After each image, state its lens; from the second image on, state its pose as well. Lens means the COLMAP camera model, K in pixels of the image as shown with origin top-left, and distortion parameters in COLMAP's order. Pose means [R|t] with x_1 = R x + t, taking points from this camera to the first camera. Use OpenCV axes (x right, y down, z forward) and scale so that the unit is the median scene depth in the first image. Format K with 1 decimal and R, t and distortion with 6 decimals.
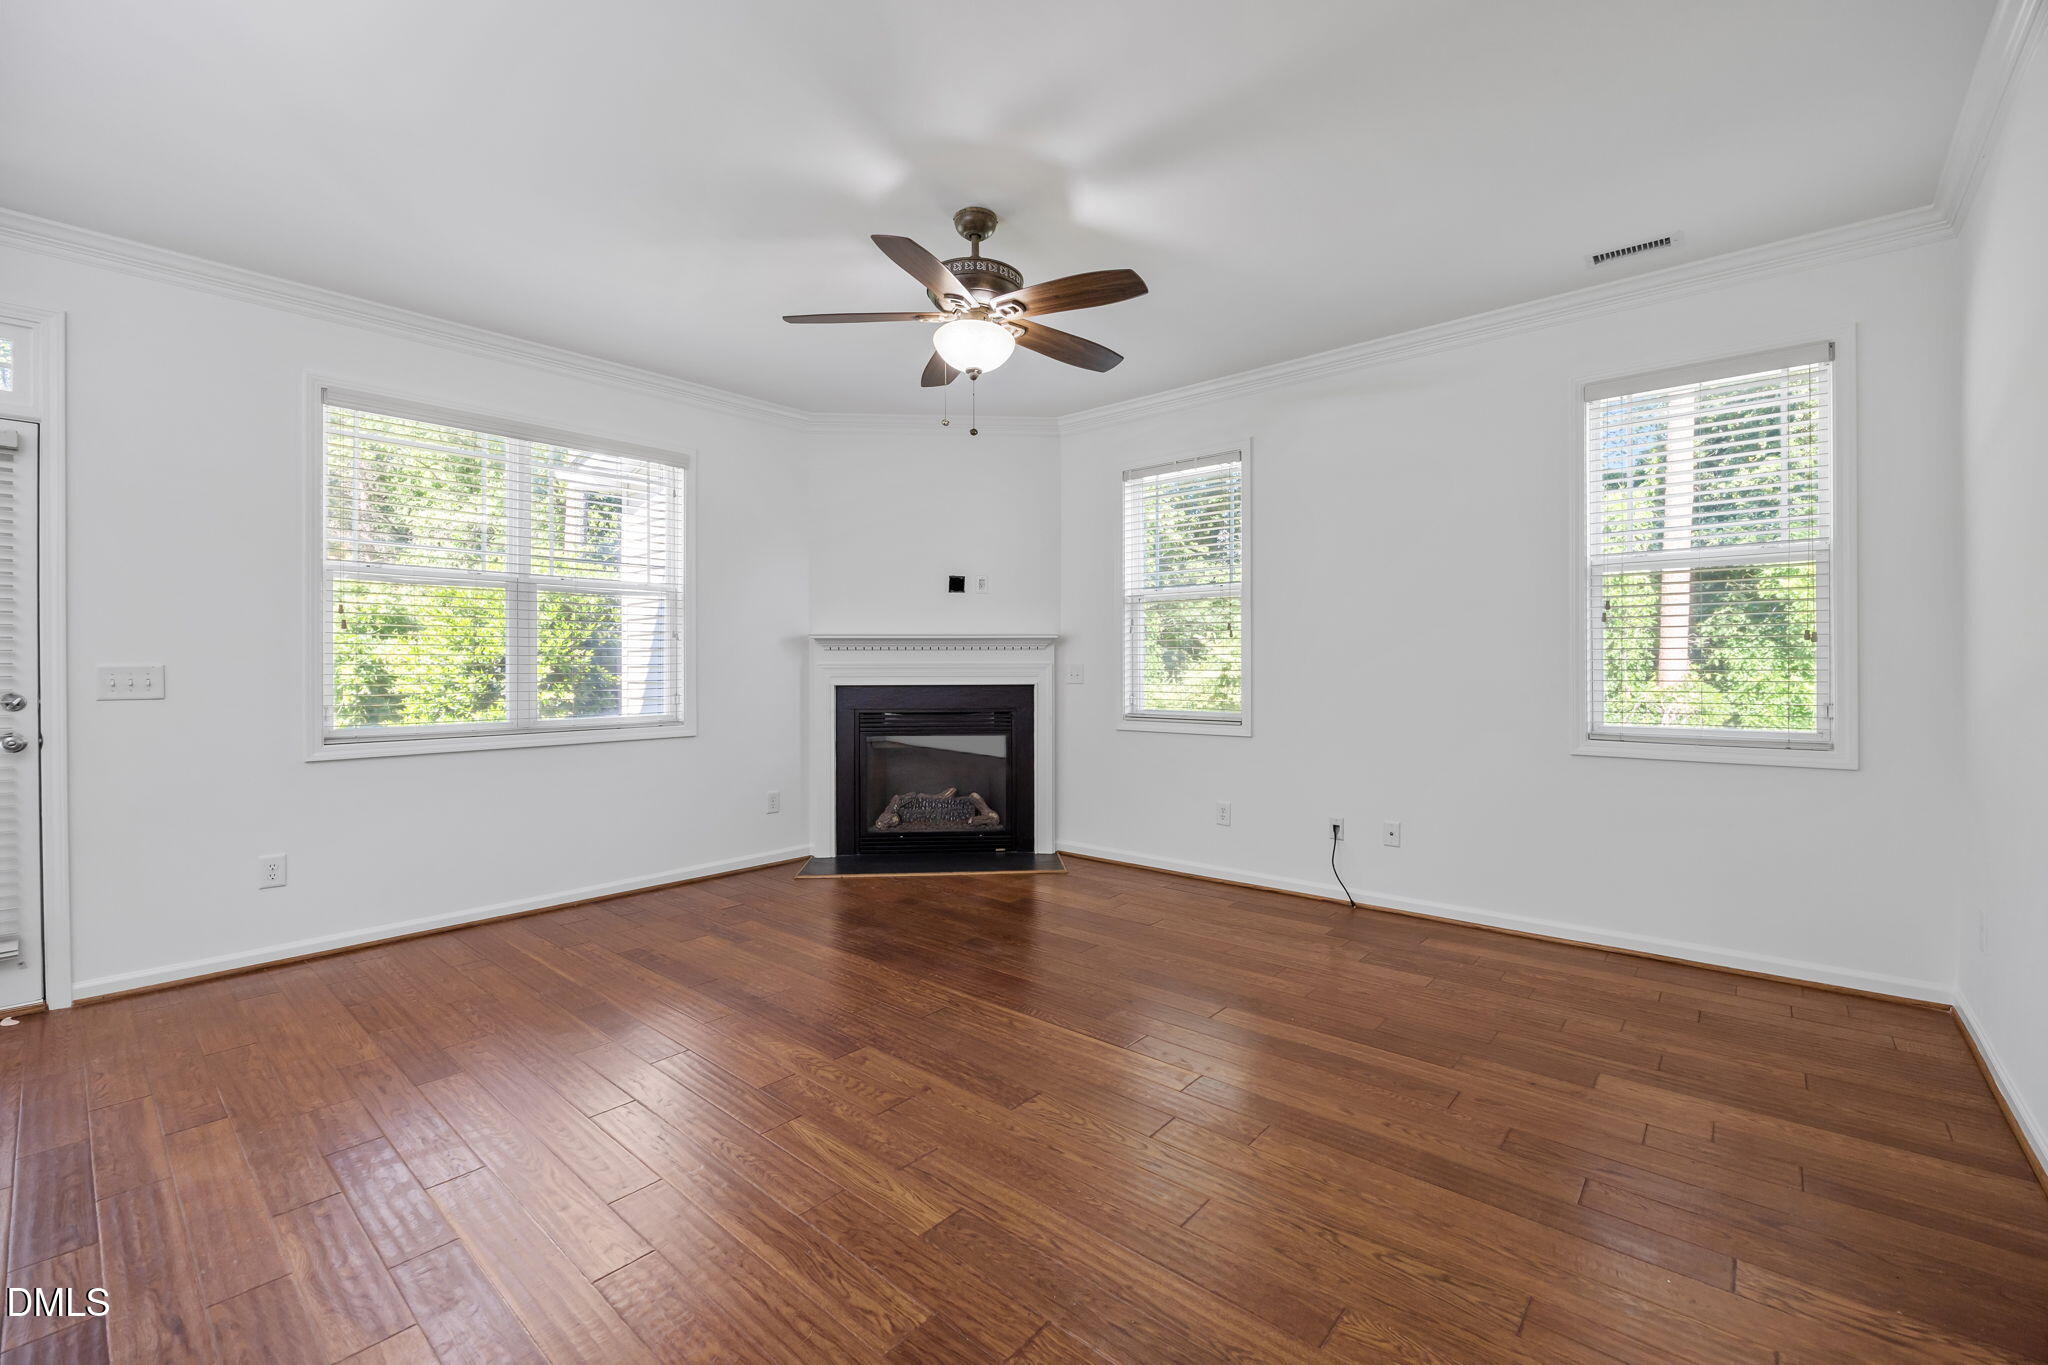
lens RADIAL K [[868.5, 0, 1051.6], [0, 868.5, 664.8], [0, 0, 1]] dist [-0.011471, -0.000078]
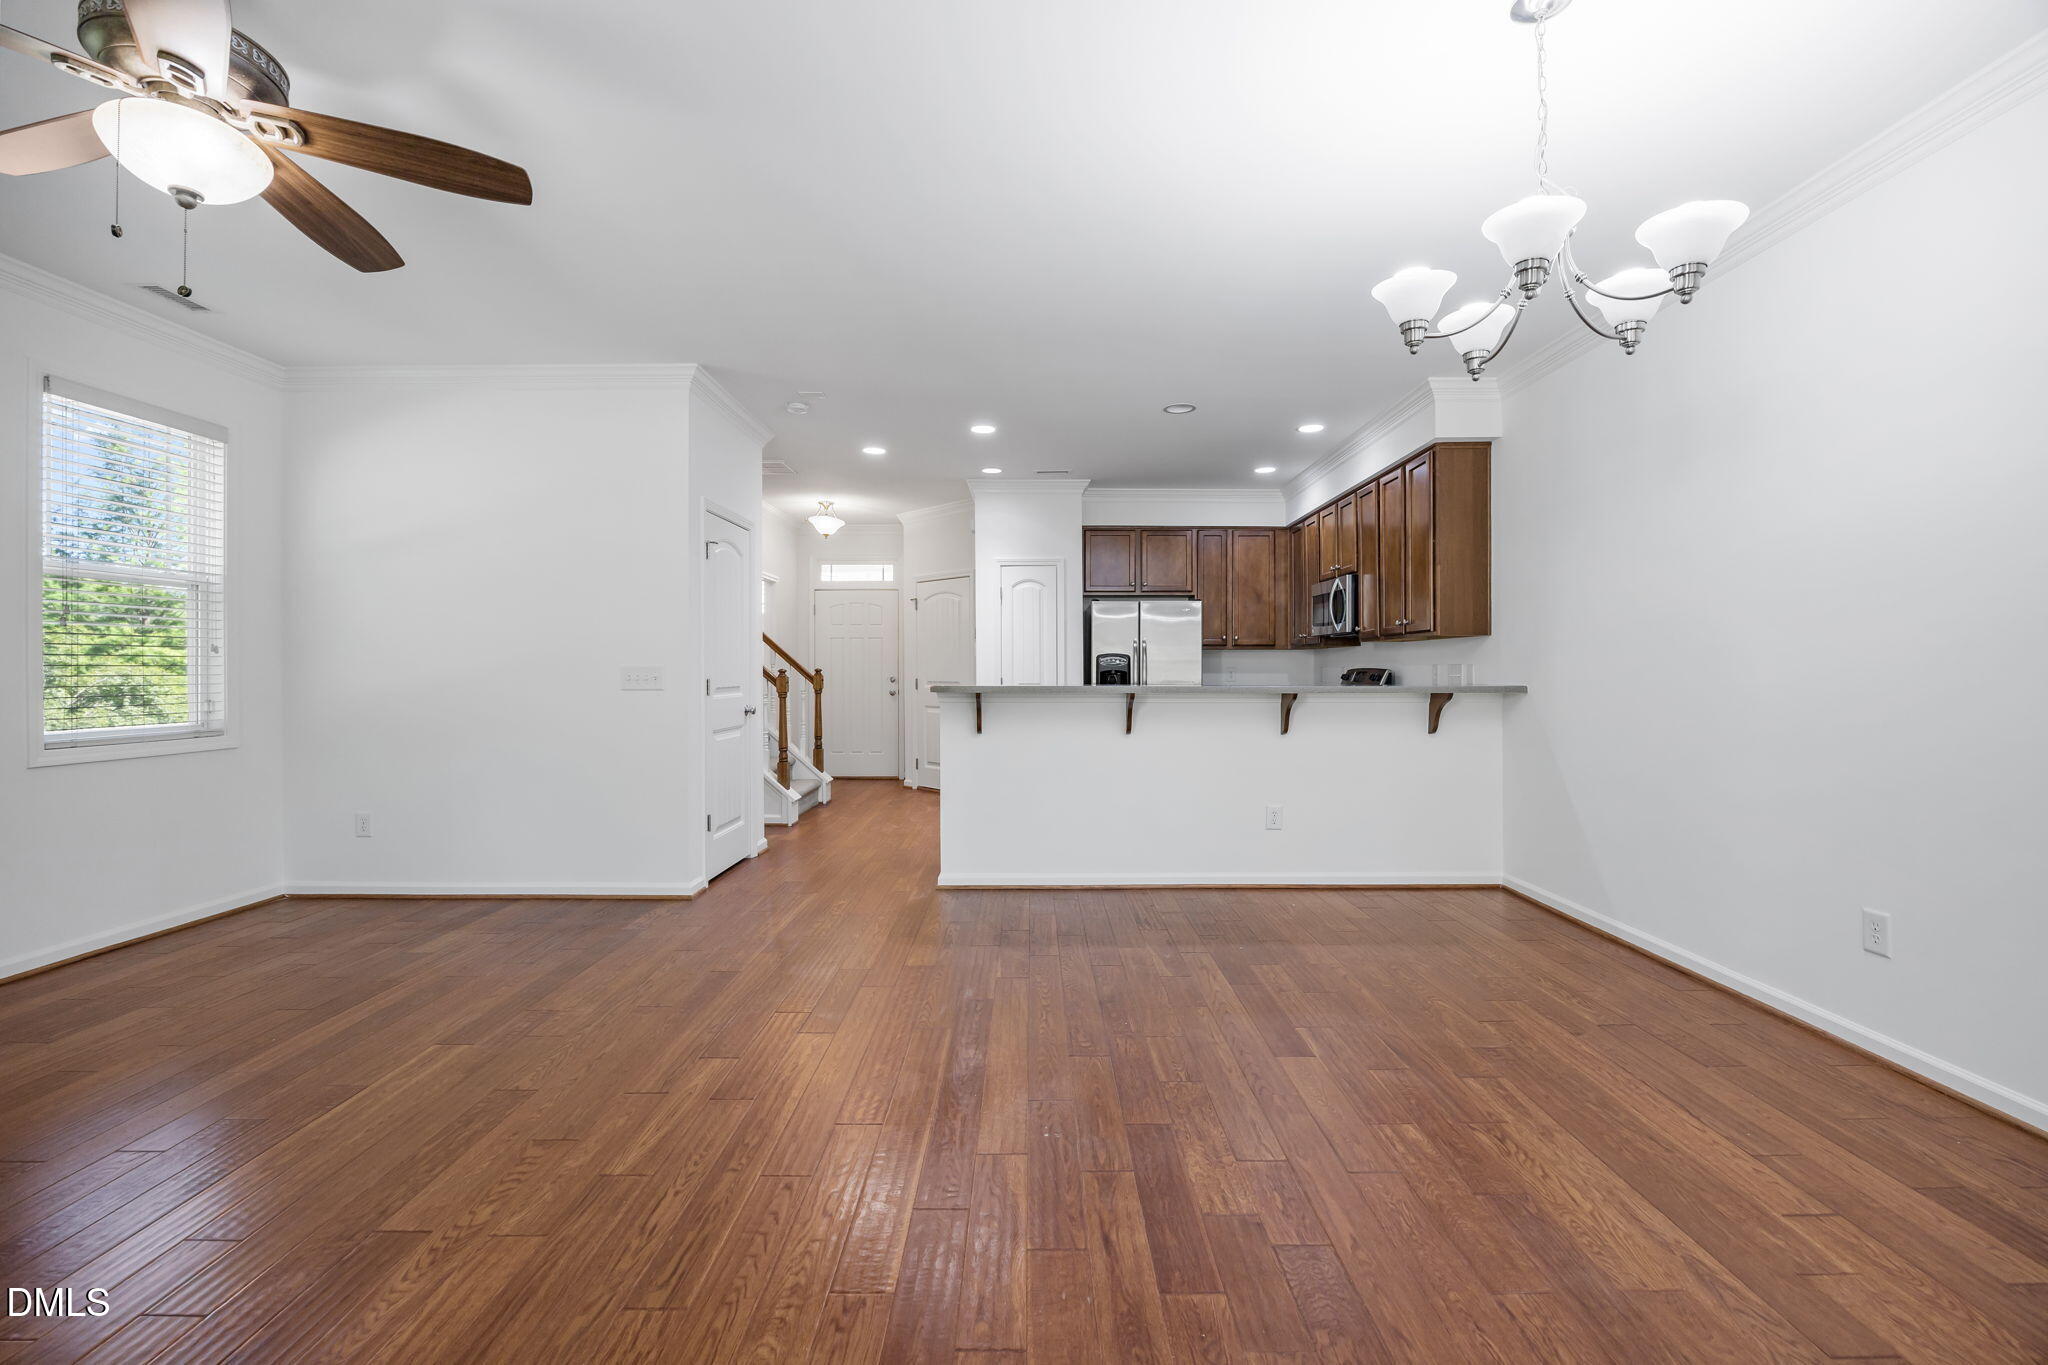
lens RADIAL K [[770.4, 0, 1032.2], [0, 770.4, 677.4], [0, 0, 1]] dist [-0.001426, 0.000177]
pose [[-0.648956, -0.002799, 0.760820, -1.016390], [0.001598, 0.999986, 0.005041, 0.005332], [-0.760824, 0.004487, -0.648943, 1.013152]]
